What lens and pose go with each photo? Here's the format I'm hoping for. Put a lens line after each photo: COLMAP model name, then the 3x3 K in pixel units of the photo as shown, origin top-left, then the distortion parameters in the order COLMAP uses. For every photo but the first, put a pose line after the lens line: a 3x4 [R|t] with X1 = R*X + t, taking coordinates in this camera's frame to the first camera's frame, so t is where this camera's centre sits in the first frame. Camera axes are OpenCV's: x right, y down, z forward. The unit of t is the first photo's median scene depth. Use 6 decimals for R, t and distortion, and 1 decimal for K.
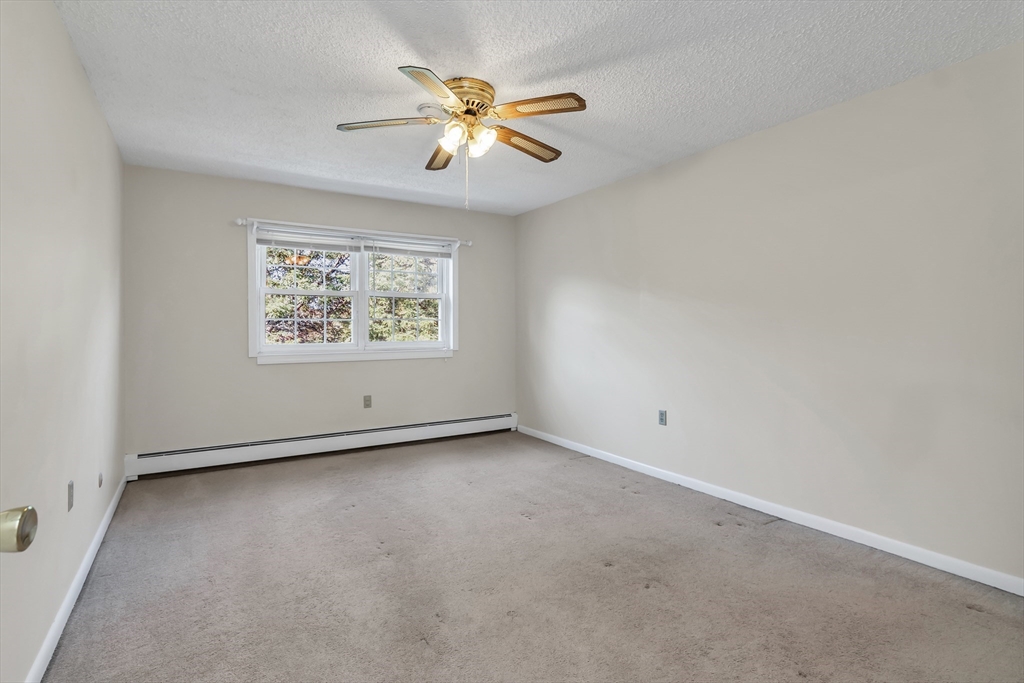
lens RADIAL K [[550.6, 0, 512.5], [0, 550.6, 339.1], [0, 0, 1]] dist [0.002563, 0.000475]
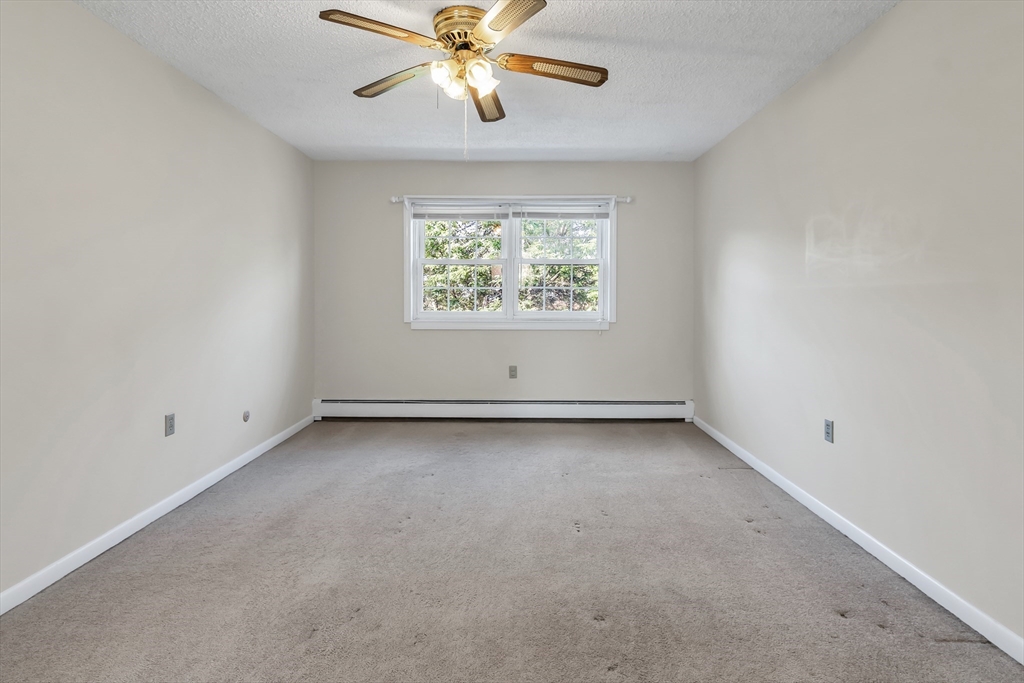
lens RADIAL K [[550.6, 0, 505.6], [0, 550.6, 315.6], [0, 0, 1]] dist [0.002563, 0.000475]
pose [[0.825313, 0.024210, -0.564157, 0.323202], [-0.017328, 0.999696, 0.017551, -0.004091], [0.564410, -0.004710, 0.825481, 0.218947]]
